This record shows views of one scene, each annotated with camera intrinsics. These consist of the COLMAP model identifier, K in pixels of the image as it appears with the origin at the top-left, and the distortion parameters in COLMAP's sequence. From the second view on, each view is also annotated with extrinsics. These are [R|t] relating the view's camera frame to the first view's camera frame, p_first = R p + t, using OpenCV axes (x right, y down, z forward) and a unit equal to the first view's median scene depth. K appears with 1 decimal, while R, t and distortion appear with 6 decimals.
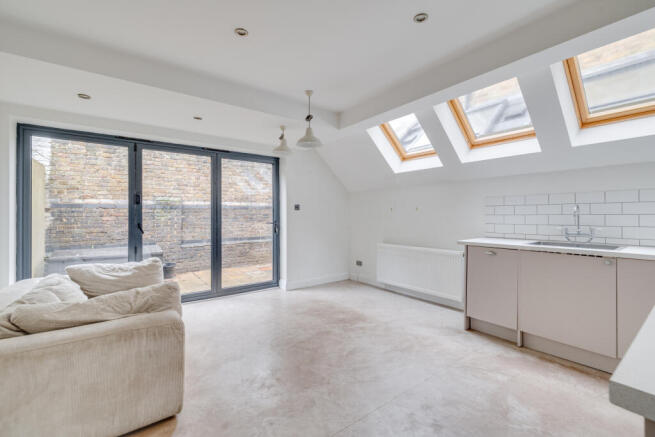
lens RADIAL K [[280.3, 0, 324.2], [0, 280.3, 215.6], [0, 0, 1]] dist [-0.000843, 0.000320]
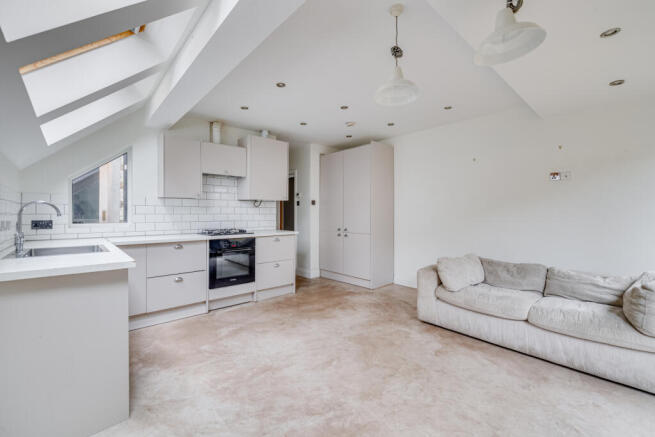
lens RADIAL K [[280.3, 0, 328.1], [0, 280.3, 215.7], [0, 0, 1]] dist [-0.000843, 0.000320]
pose [[-0.994243, 0.007902, -0.106858, 0.116188], [0.007290, 0.999955, 0.006118, 0.001308], [0.106901, 0.005303, -0.994256, 1.171196]]
